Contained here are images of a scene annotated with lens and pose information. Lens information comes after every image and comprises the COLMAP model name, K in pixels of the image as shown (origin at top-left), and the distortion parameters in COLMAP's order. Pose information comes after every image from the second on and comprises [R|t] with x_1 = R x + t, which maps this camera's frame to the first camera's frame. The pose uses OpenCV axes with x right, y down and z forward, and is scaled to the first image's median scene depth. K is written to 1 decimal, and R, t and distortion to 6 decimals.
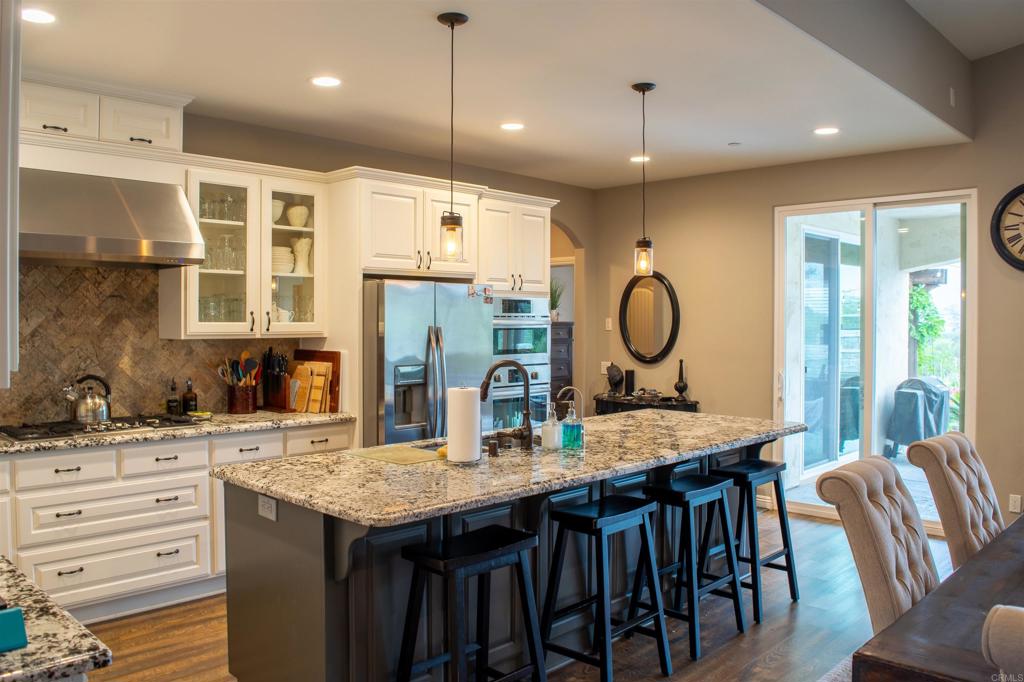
lens RADIAL K [[825.8, 0, 509.0], [0, 825.8, 339.5], [0, 0, 1]] dist [-0.082975, 0.001308]
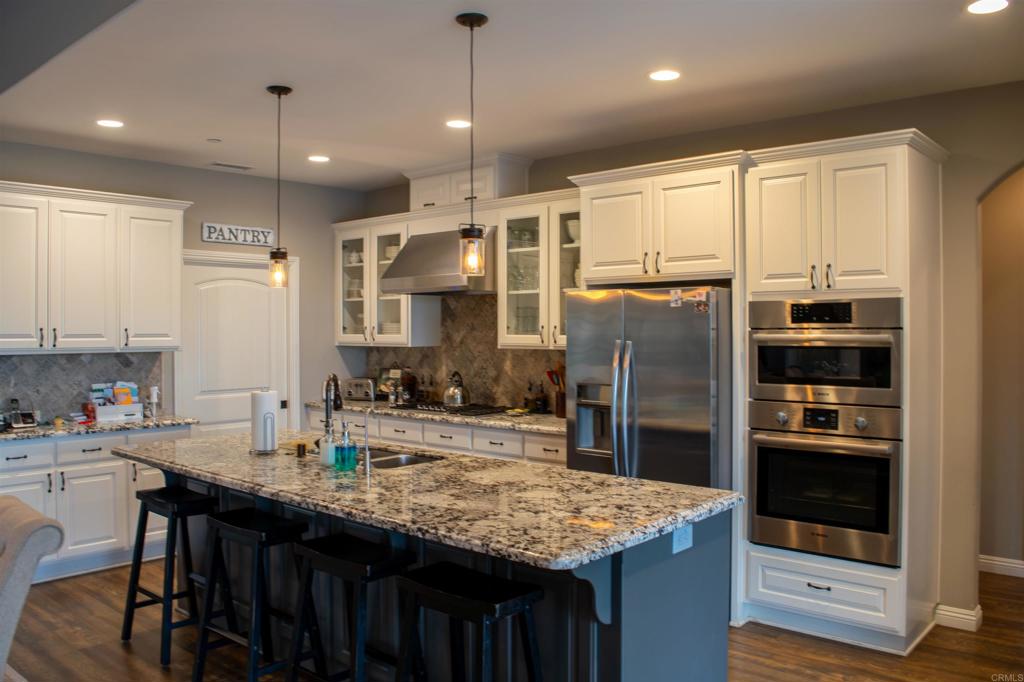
lens RADIAL K [[825.8, 0, 509.3], [0, 825.8, 336.0], [0, 0, 1]] dist [-0.082975, 0.001308]
pose [[0.028642, 0.006900, -0.999566, 0.857788], [-0.020805, 0.999764, 0.006305, -0.027436], [0.999373, 0.020615, 0.028779, 0.970307]]
